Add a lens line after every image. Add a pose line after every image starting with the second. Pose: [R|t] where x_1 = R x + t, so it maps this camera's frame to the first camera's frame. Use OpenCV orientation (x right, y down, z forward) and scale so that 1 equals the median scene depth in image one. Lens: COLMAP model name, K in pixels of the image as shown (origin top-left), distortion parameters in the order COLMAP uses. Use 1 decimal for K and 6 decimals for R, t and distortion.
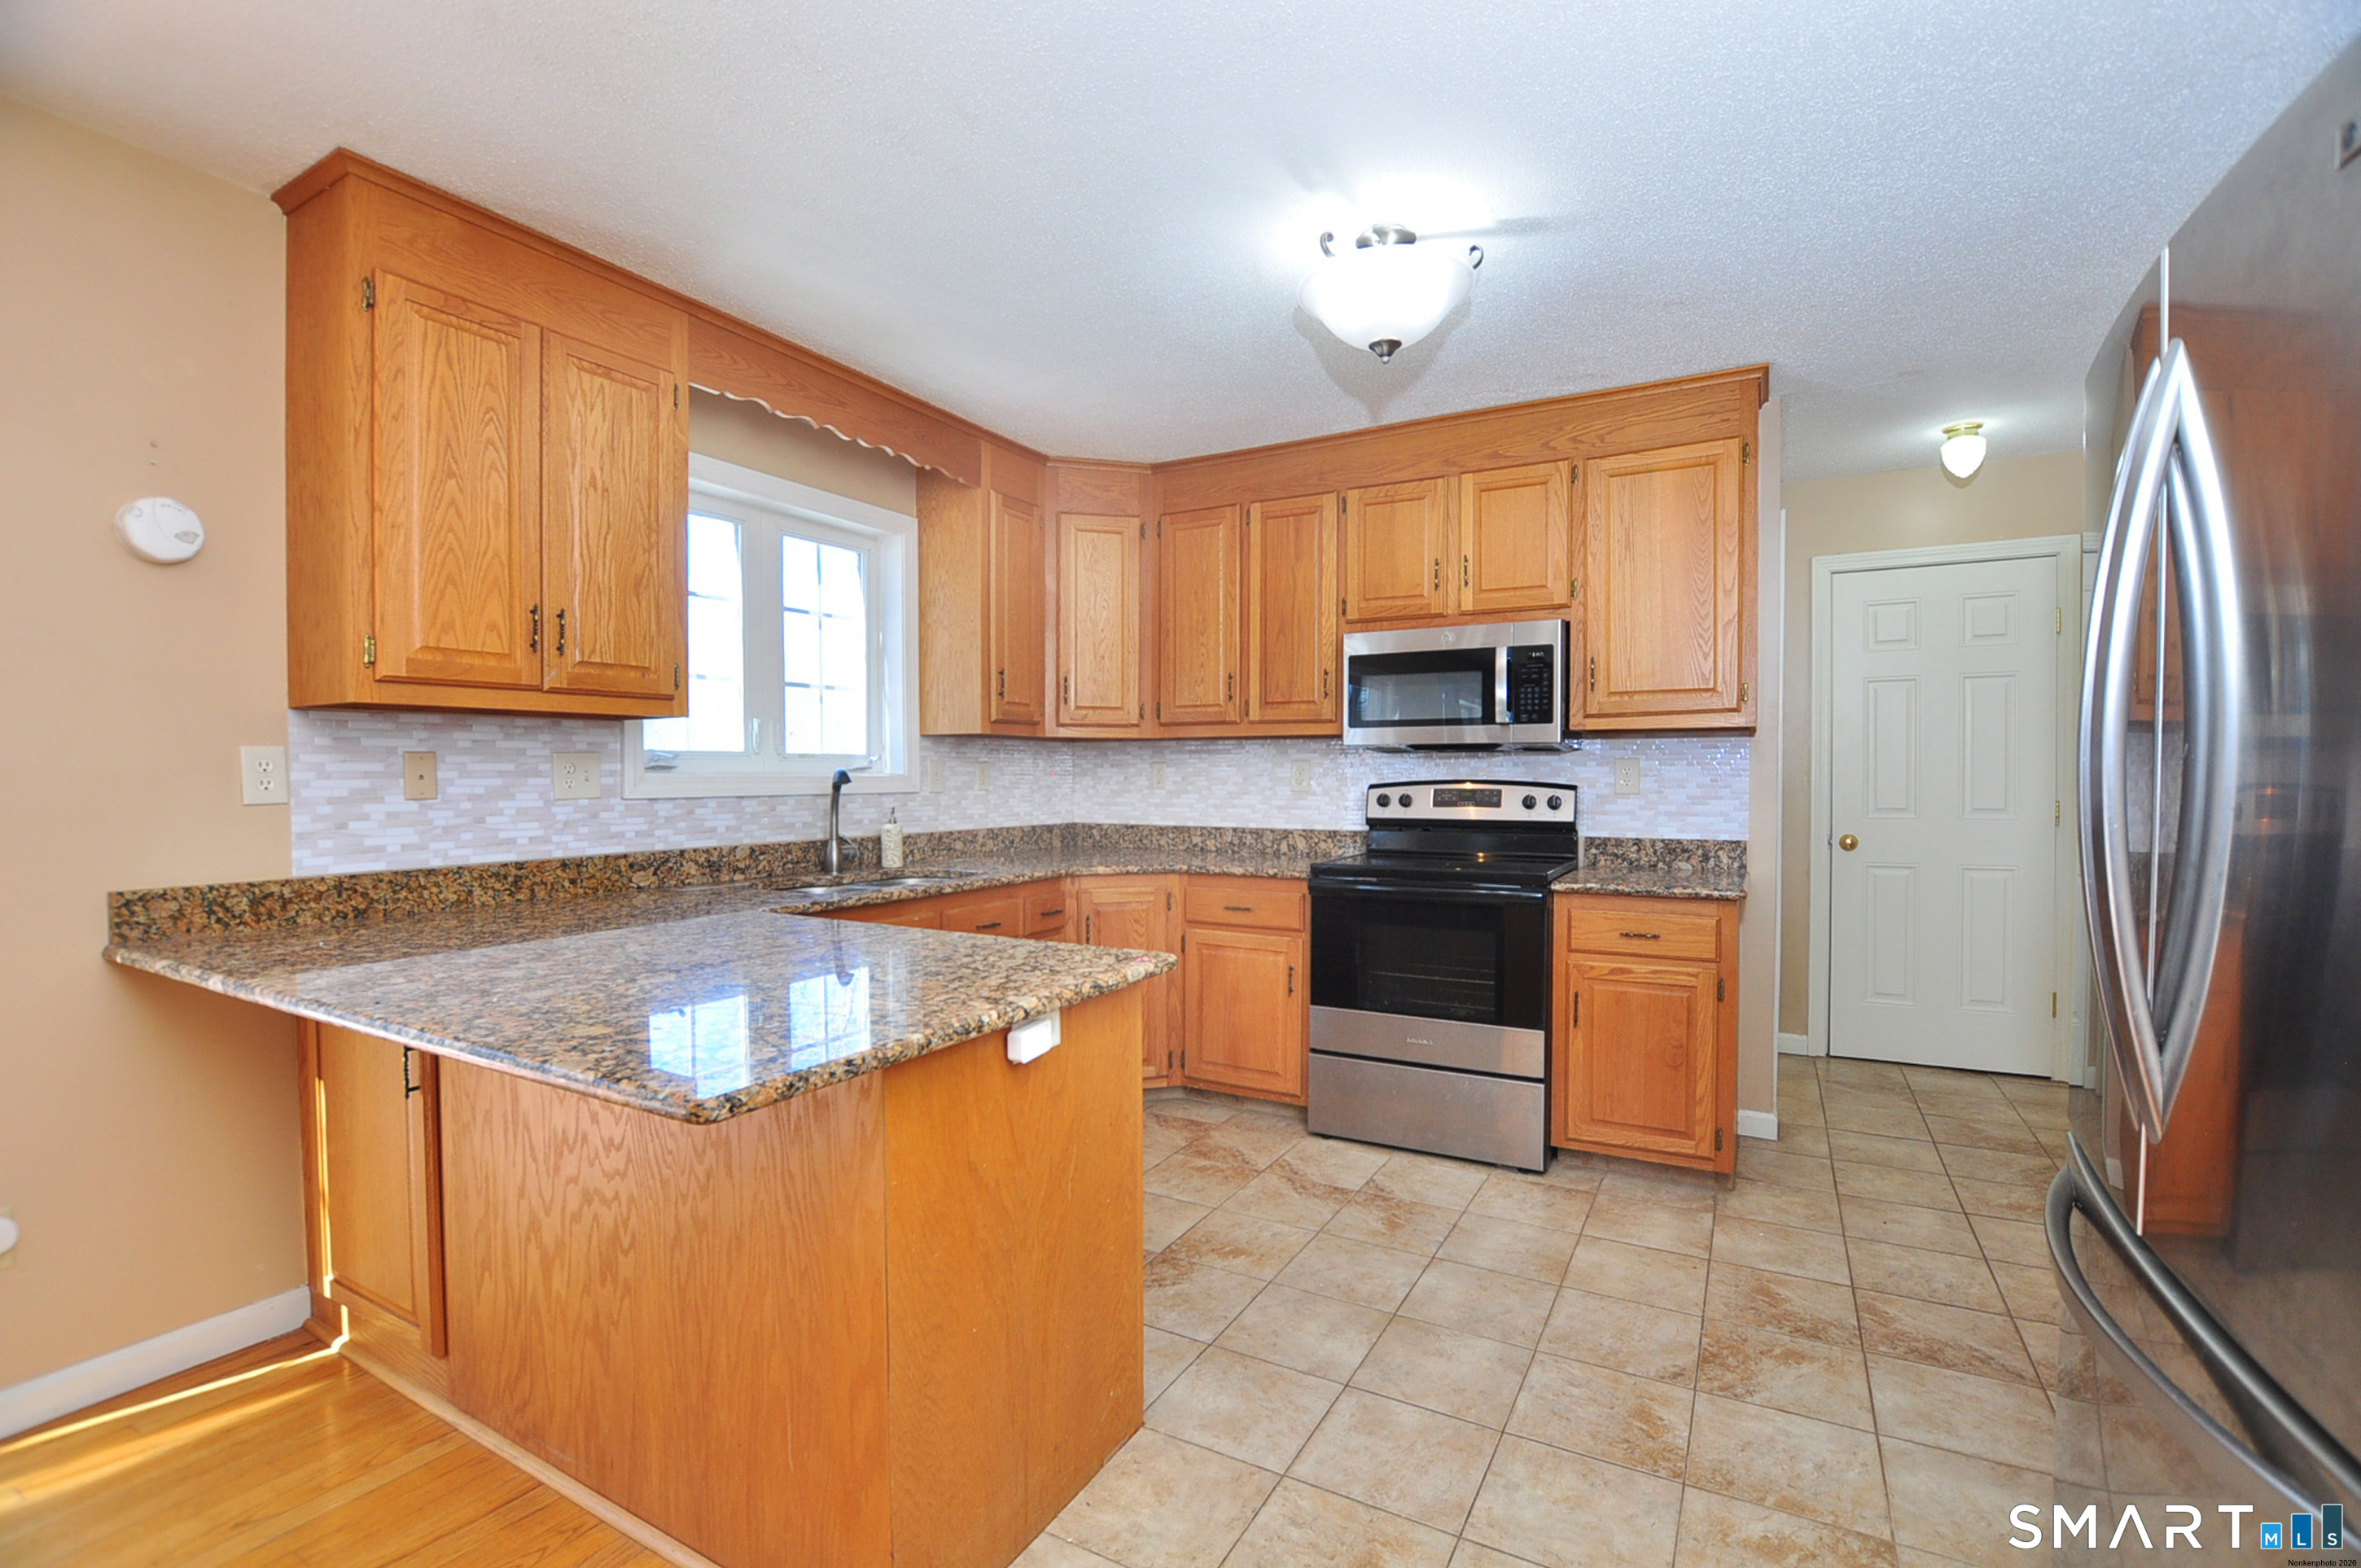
lens RADIAL K [[1036.7, 0, 1192.0], [0, 1036.7, 796.7], [0, 0, 1]] dist [-0.030739, 0.002905]
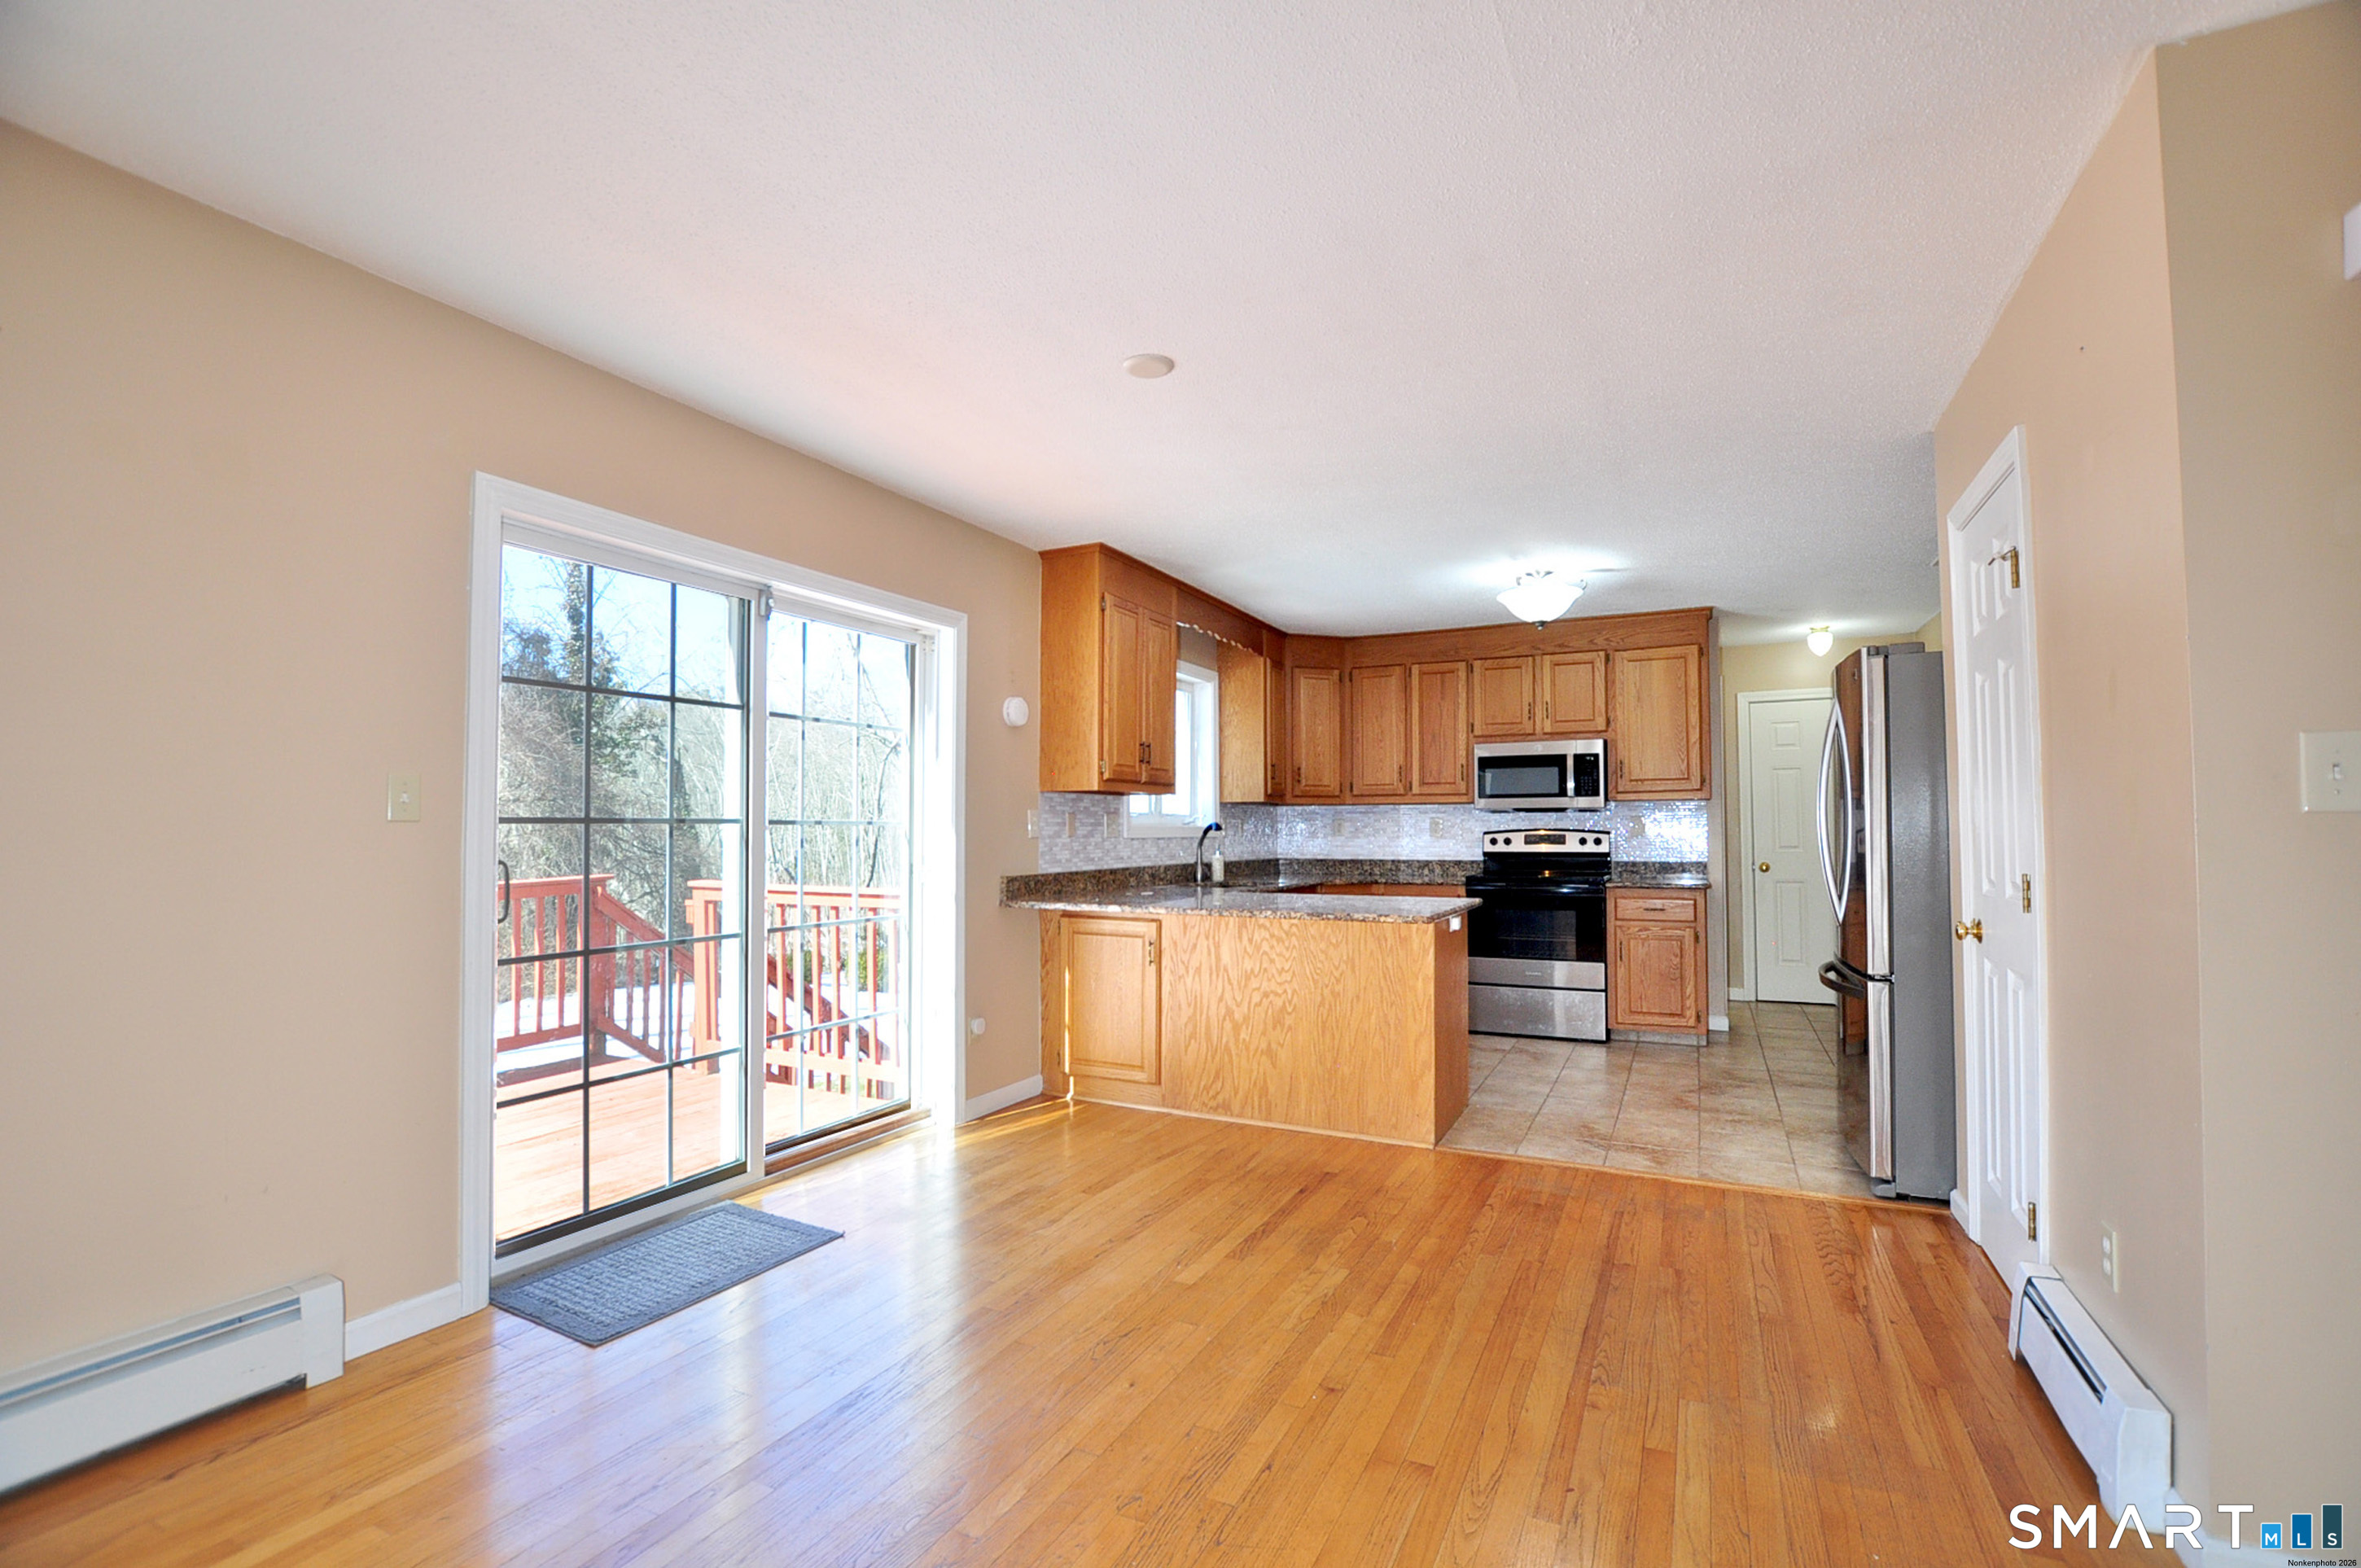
lens RADIAL K [[1036.7, 0, 1192.0], [0, 1036.7, 796.7], [0, 0, 1]] dist [-0.030739, 0.002905]
pose [[0.998678, 0.000460, 0.051401, -0.459955], [0.002447, 0.998401, -0.056477, 0.029470], [-0.051345, 0.056528, 0.997080, -0.768882]]
